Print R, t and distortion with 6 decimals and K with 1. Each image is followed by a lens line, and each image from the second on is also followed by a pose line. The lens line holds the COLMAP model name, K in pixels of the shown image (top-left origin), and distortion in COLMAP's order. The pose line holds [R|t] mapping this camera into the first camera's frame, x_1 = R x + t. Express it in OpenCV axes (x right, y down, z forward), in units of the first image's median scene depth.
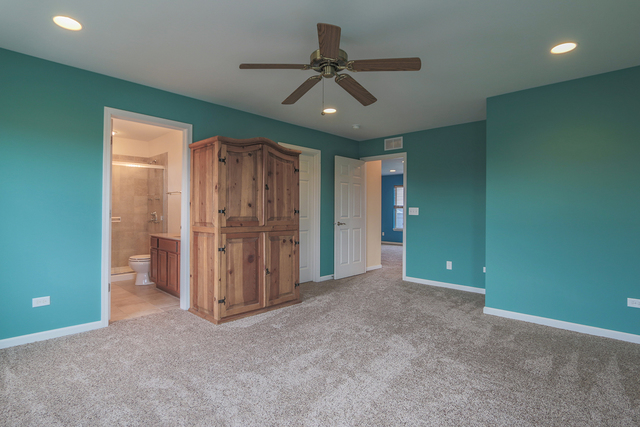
lens RADIAL K [[335.3, 0, 320.0], [0, 335.3, 212.3], [0, 0, 1]] dist [-0.015633, 0.002881]
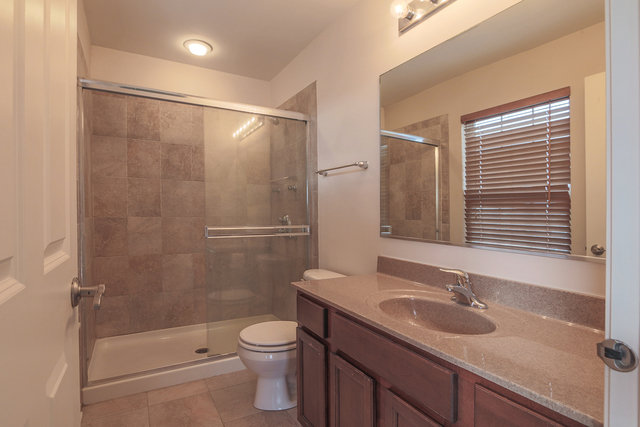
lens RADIAL K [[335.3, 0, 319.8], [0, 335.3, 211.9], [0, 0, 1]] dist [-0.015633, 0.002881]
pose [[0.958689, 0.000770, -0.284455, -0.319701], [0.000975, 0.999982, 0.005994, -0.007004], [0.284455, -0.006023, 0.958671, 0.563310]]
